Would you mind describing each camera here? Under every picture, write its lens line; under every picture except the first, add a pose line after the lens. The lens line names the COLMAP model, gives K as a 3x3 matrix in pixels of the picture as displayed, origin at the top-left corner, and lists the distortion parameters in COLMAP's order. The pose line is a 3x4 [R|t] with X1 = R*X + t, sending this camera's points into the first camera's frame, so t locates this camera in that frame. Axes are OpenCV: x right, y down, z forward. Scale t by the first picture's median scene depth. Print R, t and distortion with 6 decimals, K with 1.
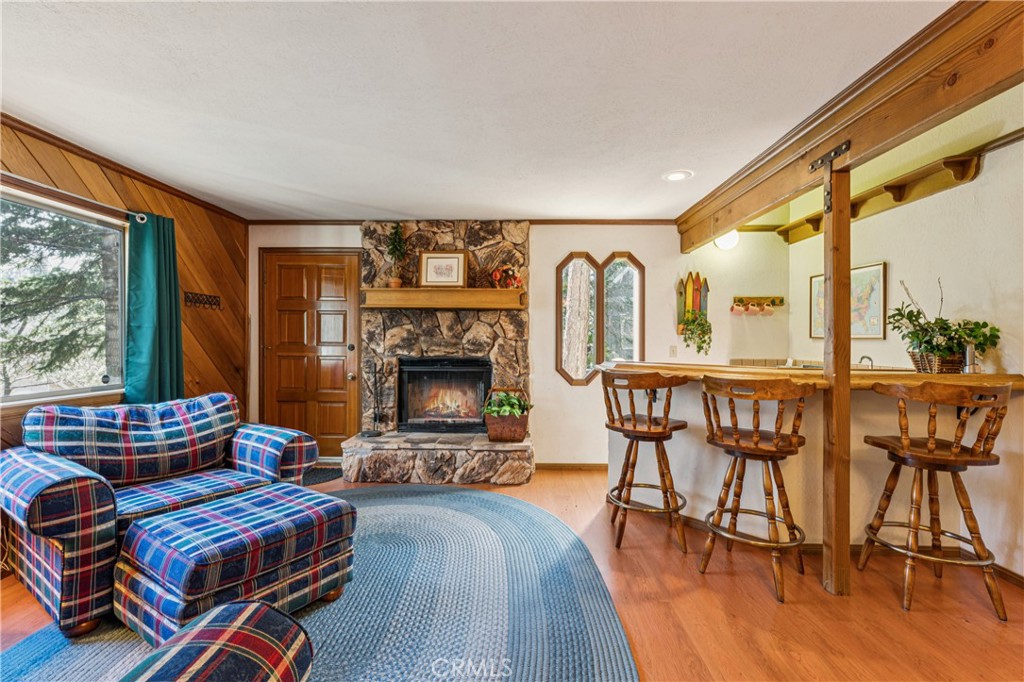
lens RADIAL K [[462.6, 0, 506.1], [0, 462.6, 341.4], [0, 0, 1]] dist [-0.003615, 0.001625]
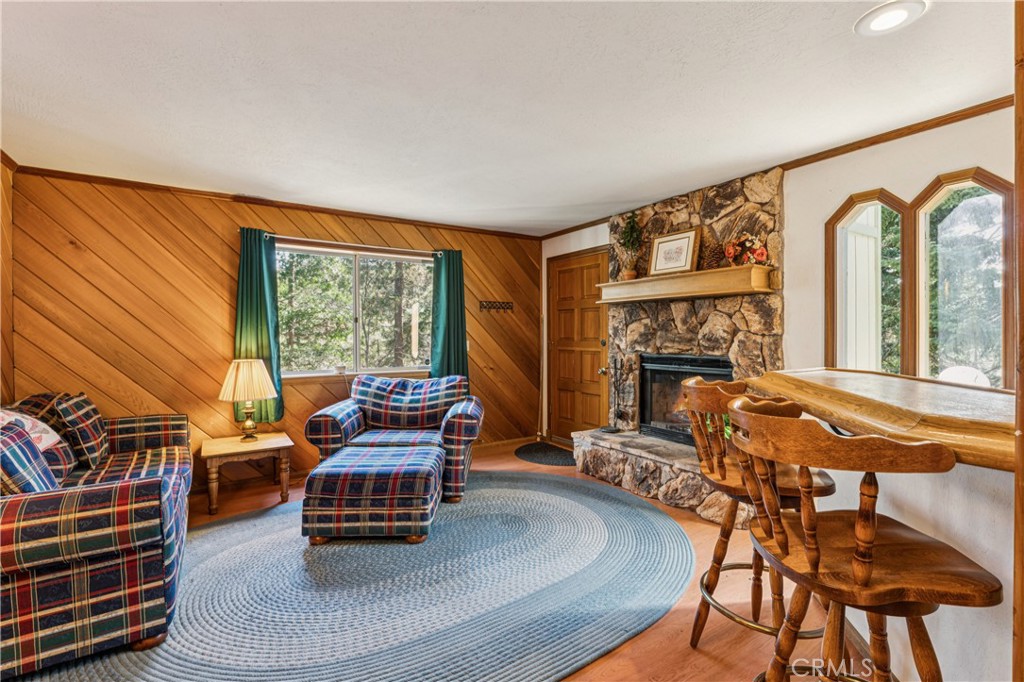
lens RADIAL K [[462.6, 0, 506.1], [0, 462.6, 338.1], [0, 0, 1]] dist [-0.003615, 0.001625]
pose [[0.558633, -0.000665, -0.829415, 0.401928], [0.002893, 0.999995, 0.001147, 0.000671], [0.829410, -0.003040, 0.558632, 0.253972]]
